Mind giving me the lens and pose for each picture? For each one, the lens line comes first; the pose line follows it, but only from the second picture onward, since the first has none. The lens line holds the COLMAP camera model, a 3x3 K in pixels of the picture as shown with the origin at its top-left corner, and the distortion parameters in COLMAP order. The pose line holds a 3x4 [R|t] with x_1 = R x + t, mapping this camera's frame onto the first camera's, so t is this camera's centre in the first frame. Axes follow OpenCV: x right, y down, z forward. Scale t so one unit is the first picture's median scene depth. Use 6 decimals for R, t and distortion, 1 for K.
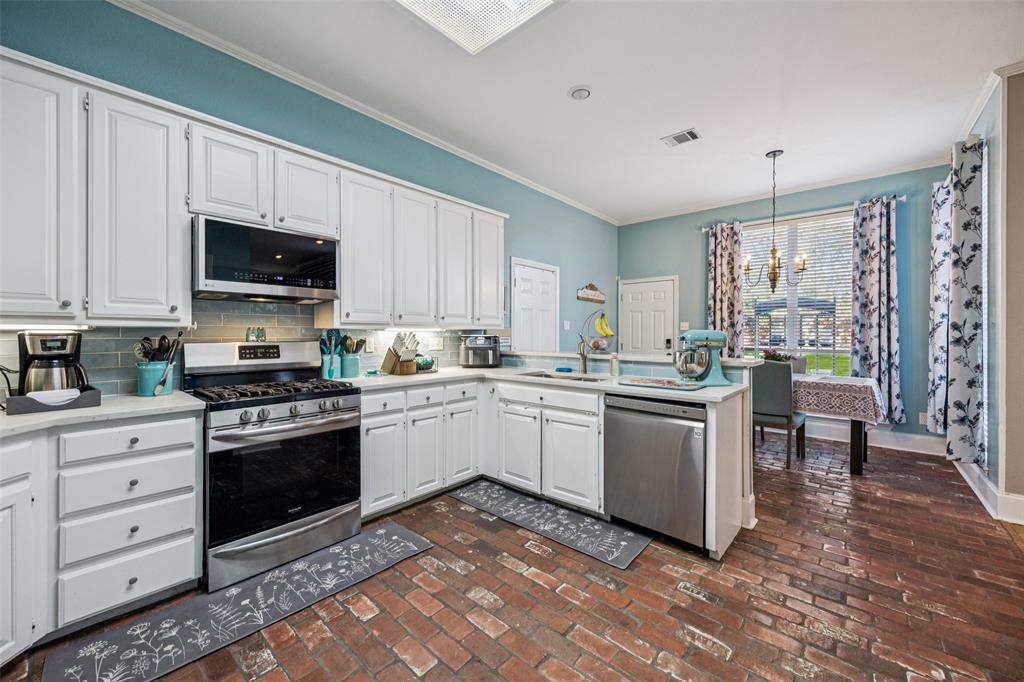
lens RADIAL K [[395.5, 0, 509.6], [0, 395.5, 336.8], [0, 0, 1]] dist [0.001472, -0.000015]
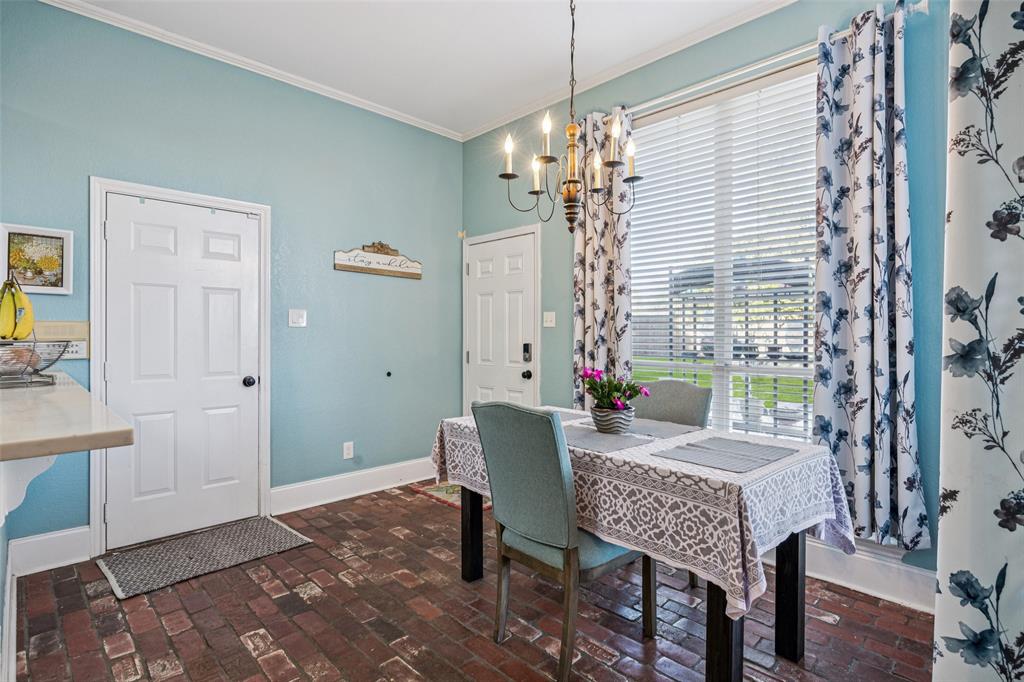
lens RADIAL K [[499.8, 0, 509.9], [0, 499.8, 340.1], [0, 0, 1]] dist [-0.006013, -0.001453]
pose [[0.997343, -0.000360, -0.072850, 0.593186], [0.000527, 0.999997, 0.002274, -0.001008], [0.072849, -0.002306, 0.997340, 0.446402]]
